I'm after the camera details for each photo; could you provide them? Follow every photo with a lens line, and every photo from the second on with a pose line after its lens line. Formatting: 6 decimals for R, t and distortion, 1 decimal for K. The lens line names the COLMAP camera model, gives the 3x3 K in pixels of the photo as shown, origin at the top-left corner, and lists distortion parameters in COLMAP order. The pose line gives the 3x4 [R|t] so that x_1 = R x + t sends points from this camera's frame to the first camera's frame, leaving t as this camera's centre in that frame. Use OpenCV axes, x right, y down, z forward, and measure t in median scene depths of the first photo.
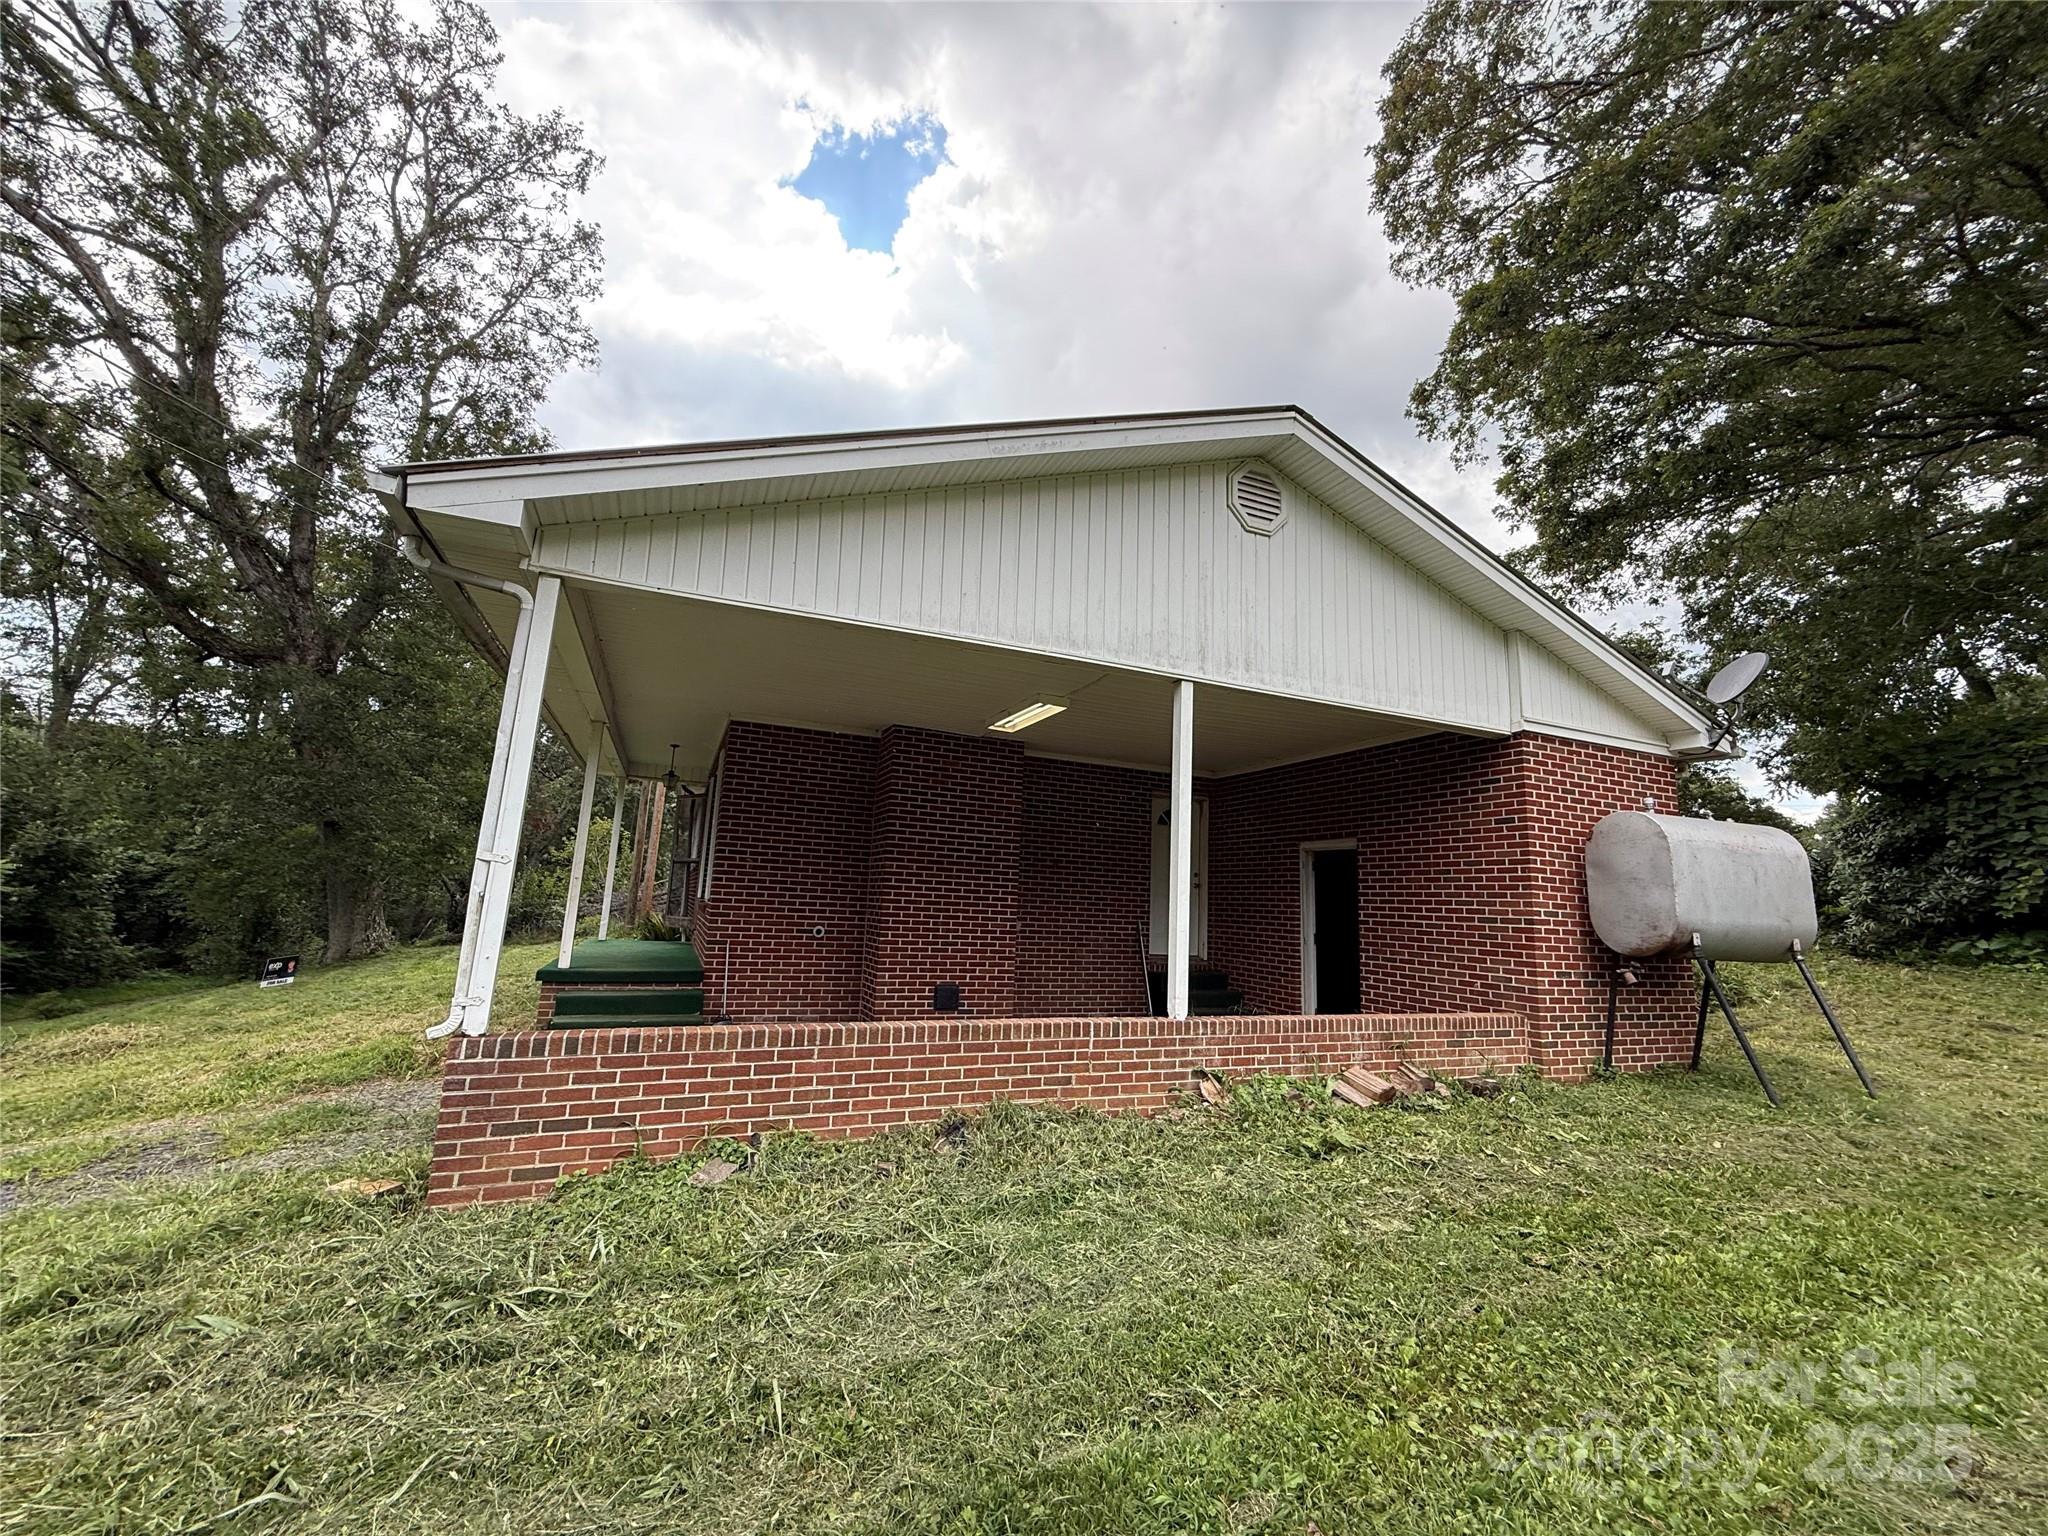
lens RADIAL K [[817.0, 0, 1026.8], [0, 817.0, 761.4], [0, 0, 1]] dist [0.003398, -0.000429]
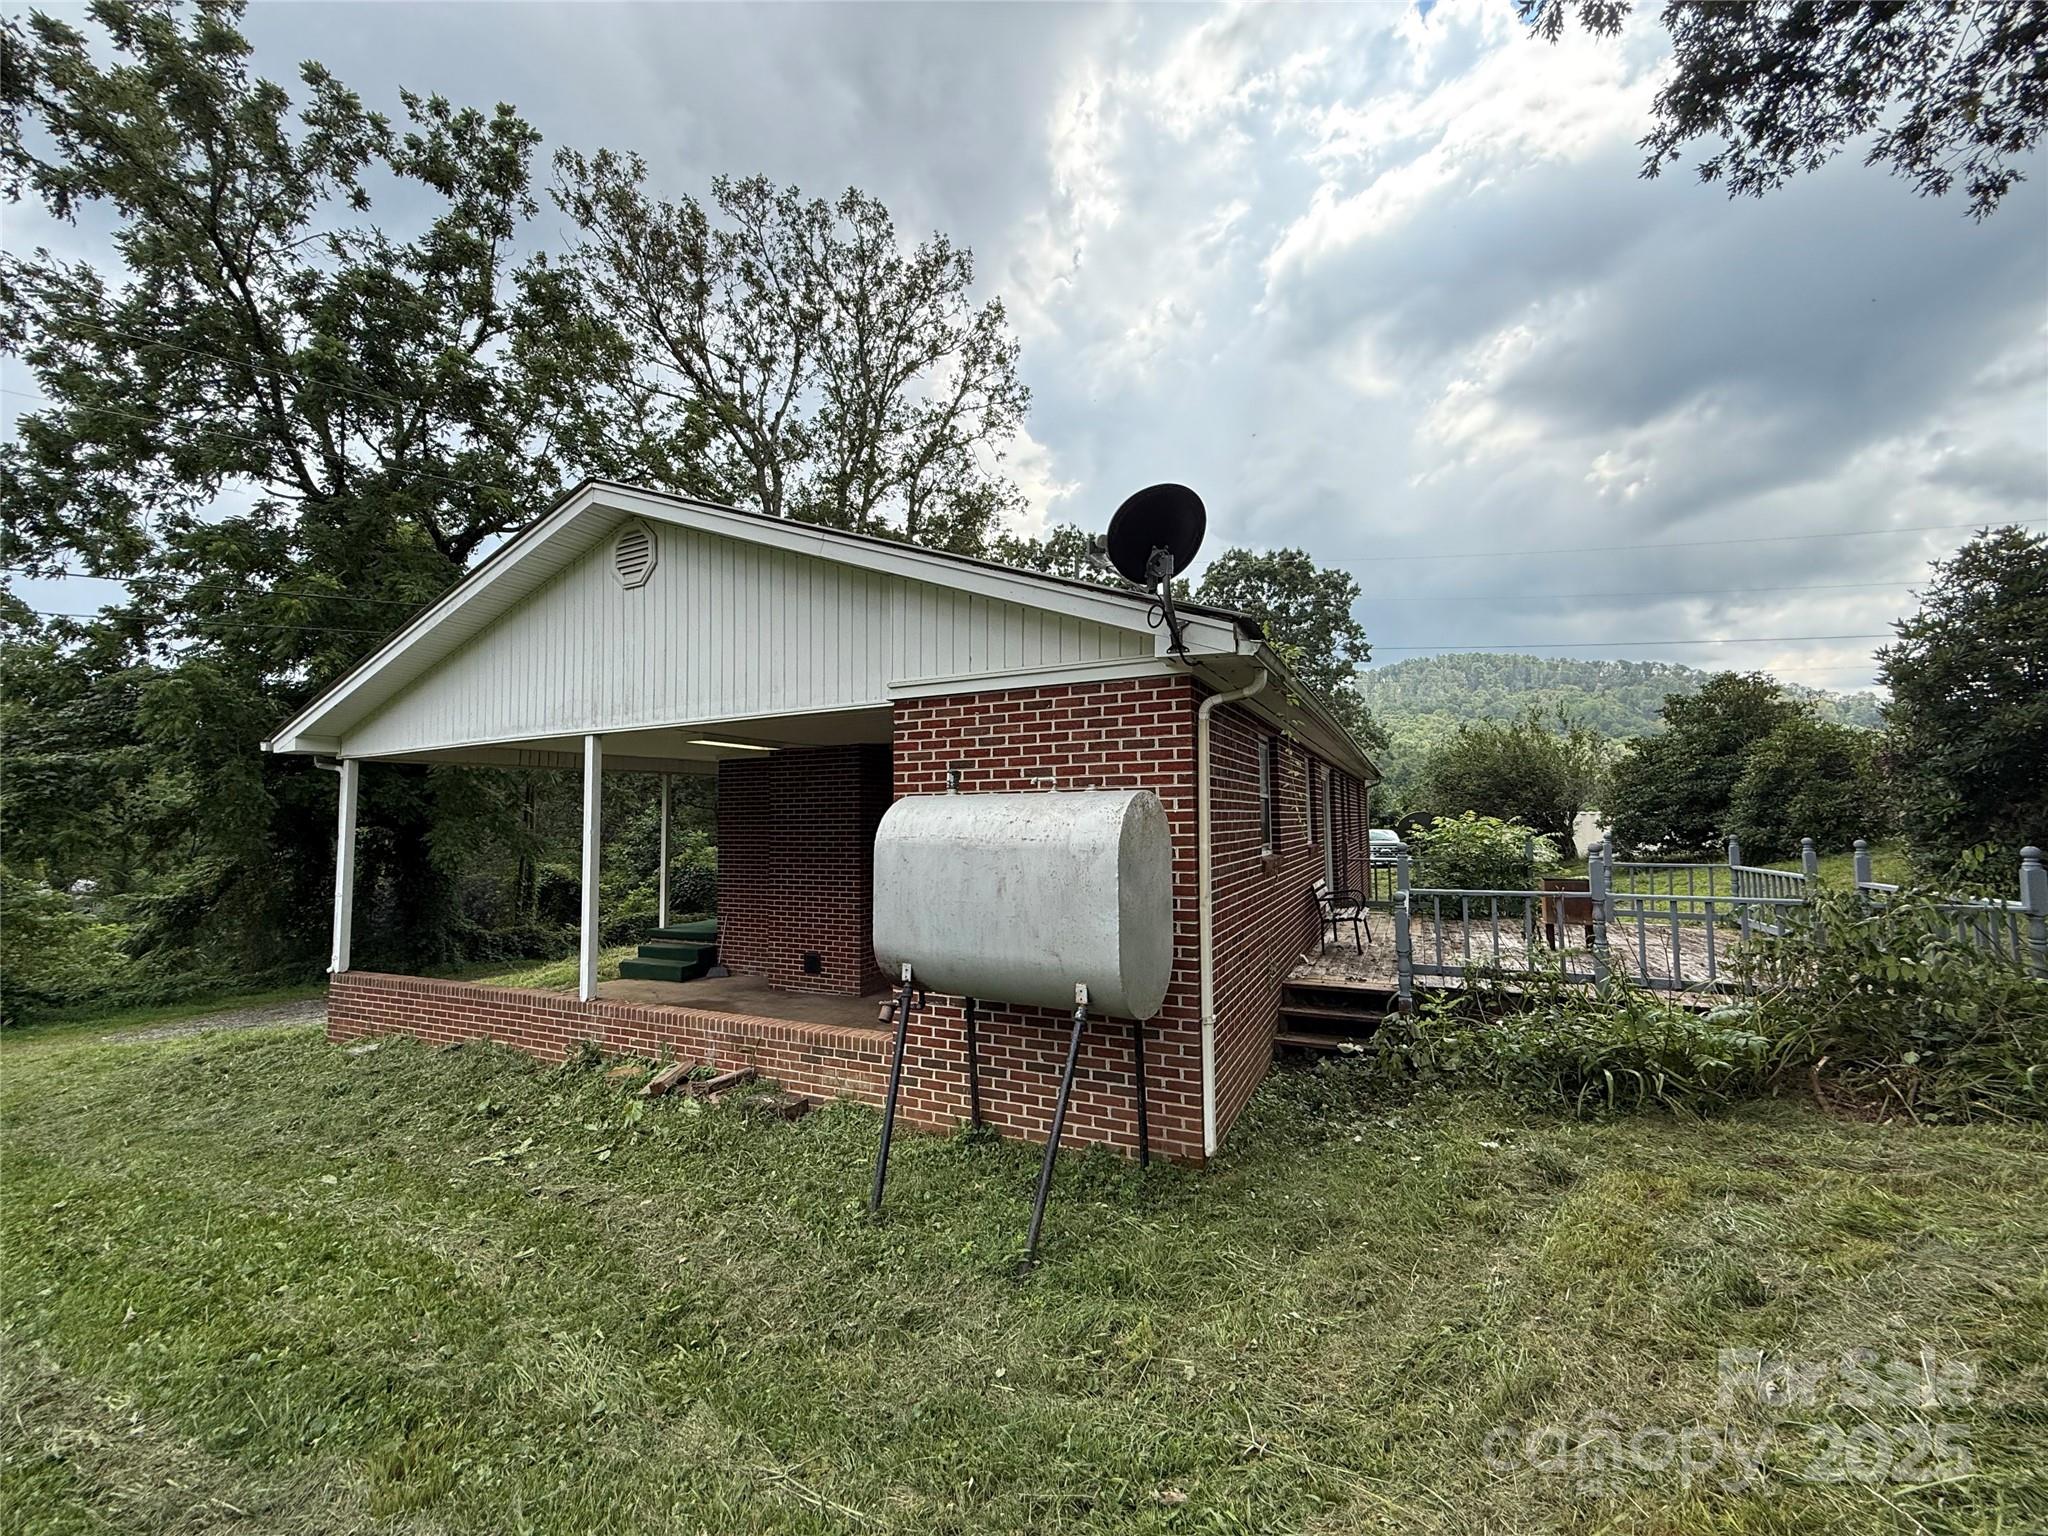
lens RADIAL K [[817.0, 0, 1031.1], [0, 817.0, 769.4], [0, 0, 1]] dist [0.003398, -0.000429]
pose [[0.650339, -0.099211, -0.753137, 1.255243], [0.172782, 0.984768, 0.019474, 0.036331], [0.739733, -0.142793, 0.657575, 0.538855]]
